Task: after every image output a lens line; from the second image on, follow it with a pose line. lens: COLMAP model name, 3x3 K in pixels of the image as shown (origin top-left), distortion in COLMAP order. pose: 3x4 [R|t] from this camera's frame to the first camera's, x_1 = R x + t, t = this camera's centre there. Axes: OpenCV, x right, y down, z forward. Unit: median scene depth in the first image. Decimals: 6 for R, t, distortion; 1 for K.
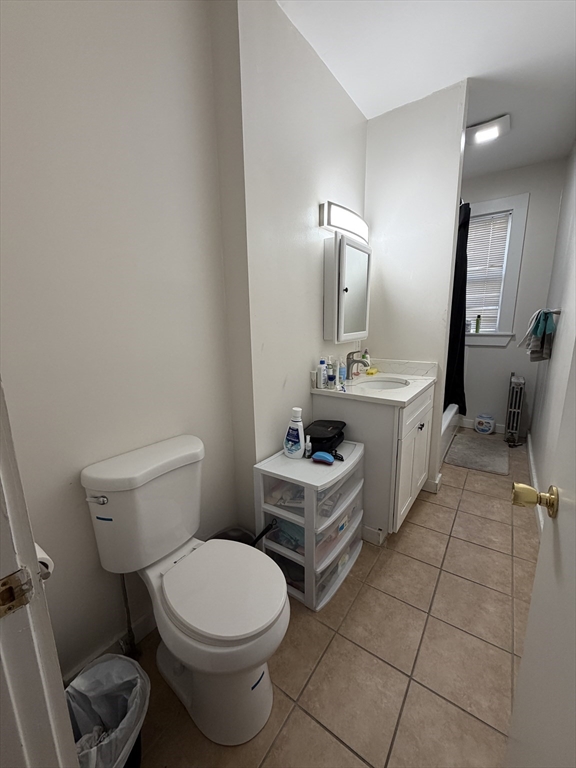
lens RADIAL K [[306.3, 0, 285.1], [0, 306.3, 385.3], [0, 0, 1]] dist [0.000897, -0.000572]
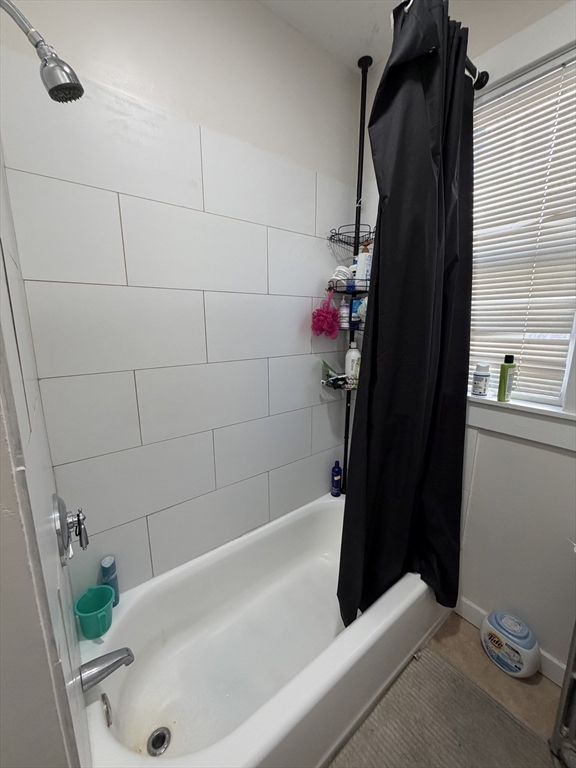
lens RADIAL K [[306.3, 0, 284.9], [0, 306.3, 381.7], [0, 0, 1]] dist [0.000897, -0.000572]
pose [[0.957844, 0.075480, -0.277196, 0.485318], [-0.075020, 0.997106, 0.012280, -0.183958], [0.277321, 0.009033, 0.960735, 0.580587]]
